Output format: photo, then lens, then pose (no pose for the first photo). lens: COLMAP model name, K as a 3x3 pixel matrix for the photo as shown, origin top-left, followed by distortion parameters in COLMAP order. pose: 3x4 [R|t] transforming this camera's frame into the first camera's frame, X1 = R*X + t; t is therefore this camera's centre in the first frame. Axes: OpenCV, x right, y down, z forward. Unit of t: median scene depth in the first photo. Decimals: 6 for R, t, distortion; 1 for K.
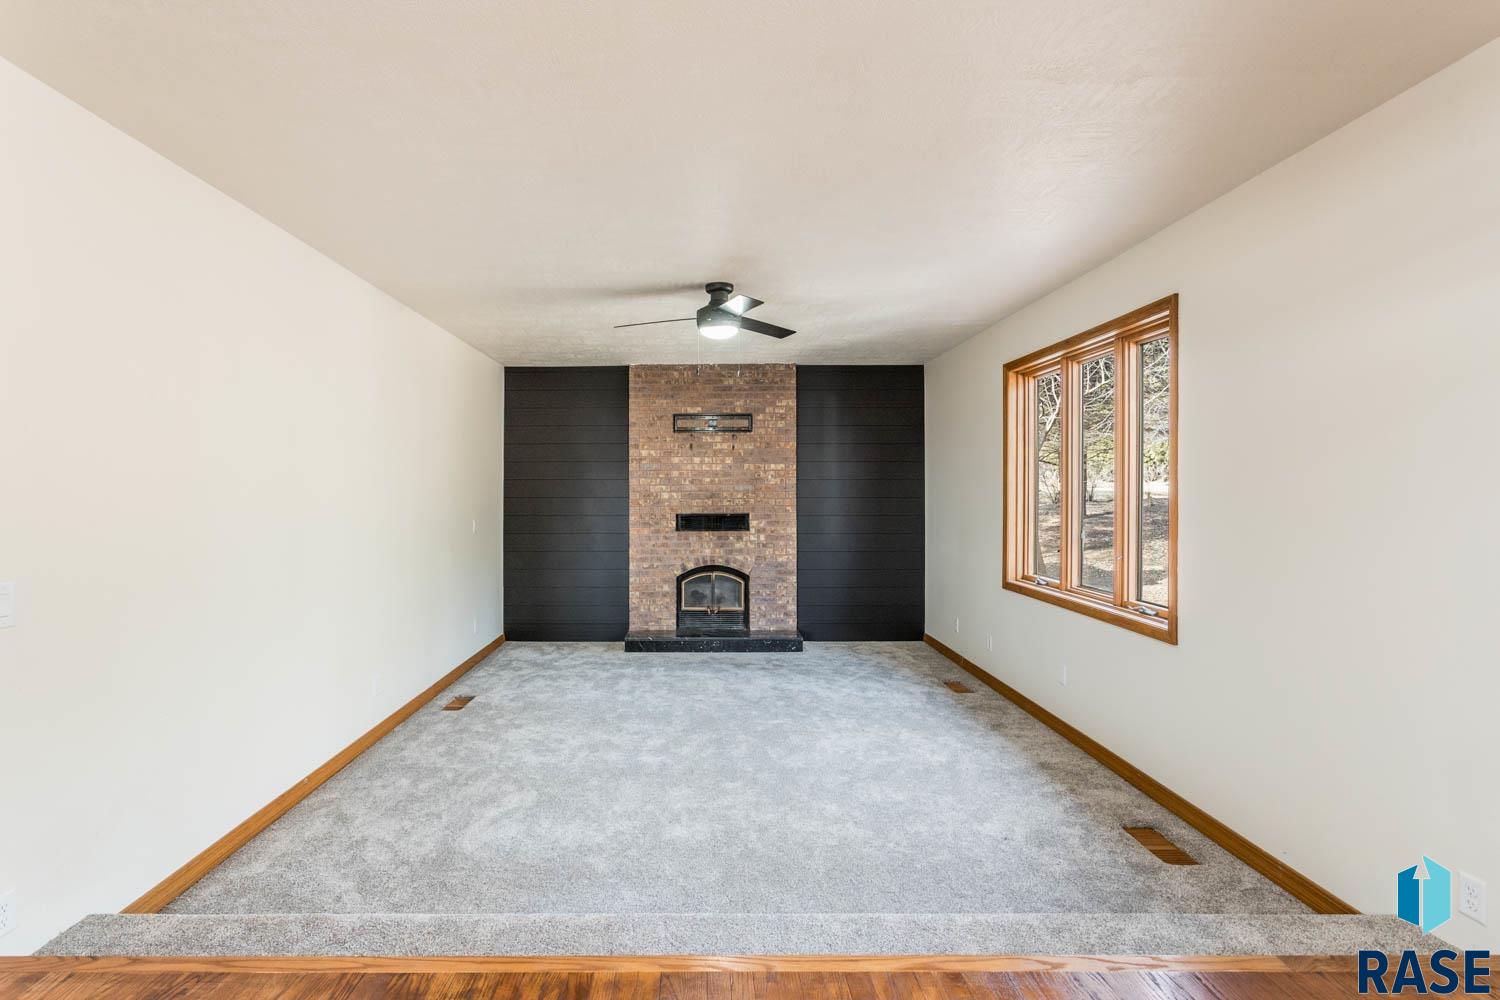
lens RADIAL K [[705.0, 0, 712.5], [0, 705.0, 484.7], [0, 0, 1]] dist [-0.004102, 0.000233]
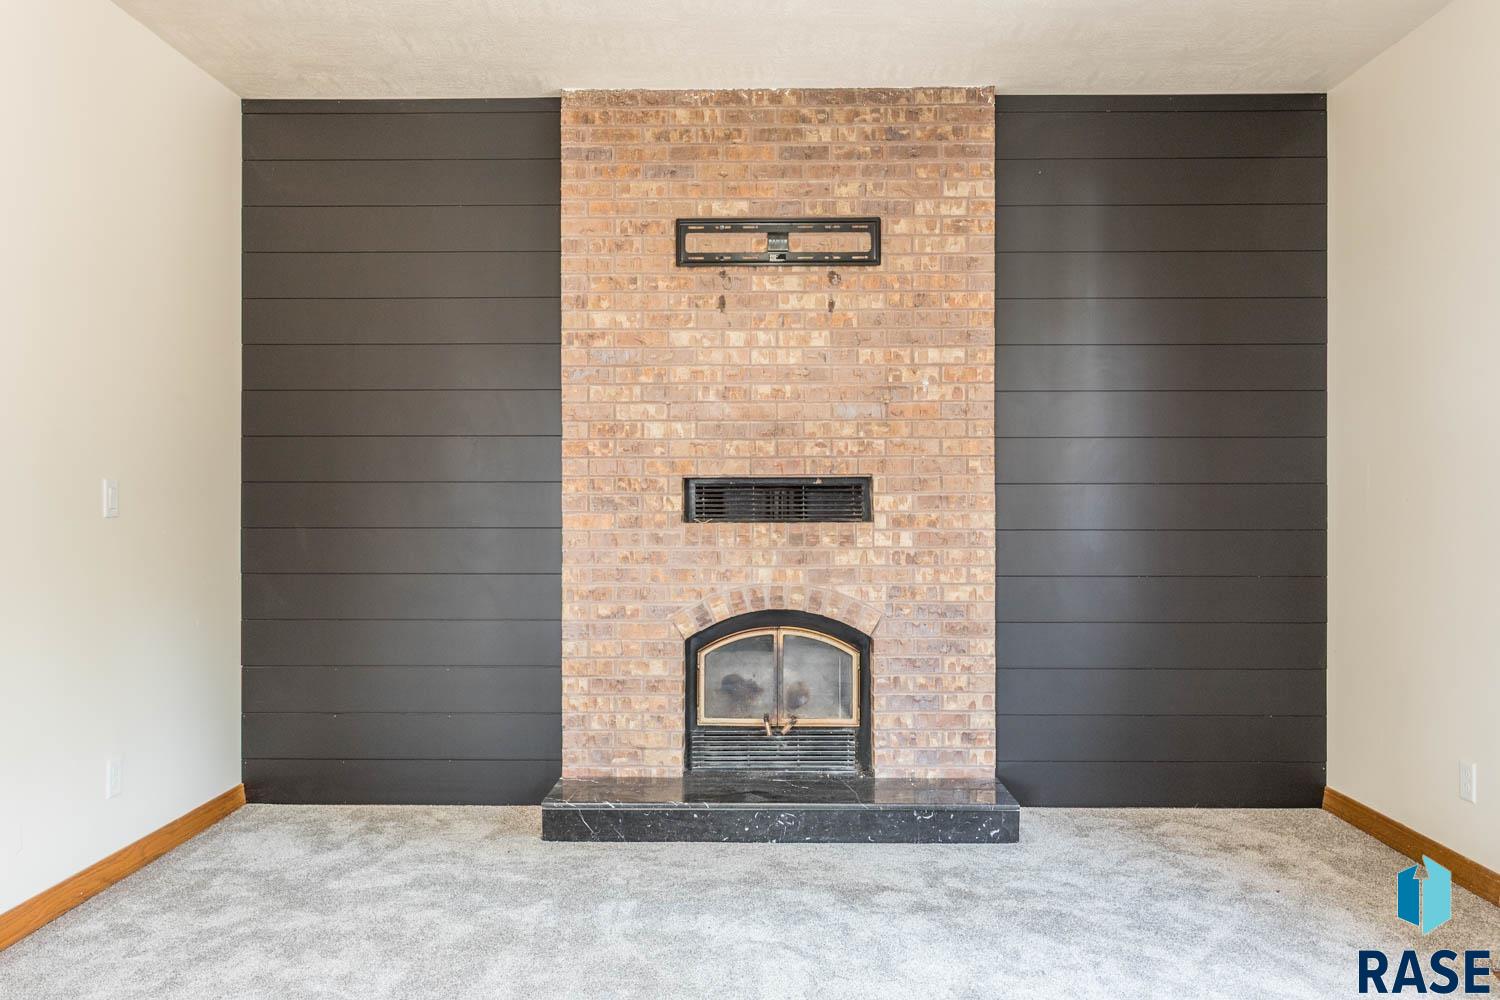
lens RADIAL K [[1216.9, 0, 750.4], [0, 1216.9, 500.3], [0, 0, 1]] dist [-0.001083, -0.000384]
pose [[0.999662, 0.000382, -0.026014, 0.002645], [0.000128, 0.999808, 0.019590, 0.040731], [0.026016, -0.019587, 0.999470, 0.333126]]
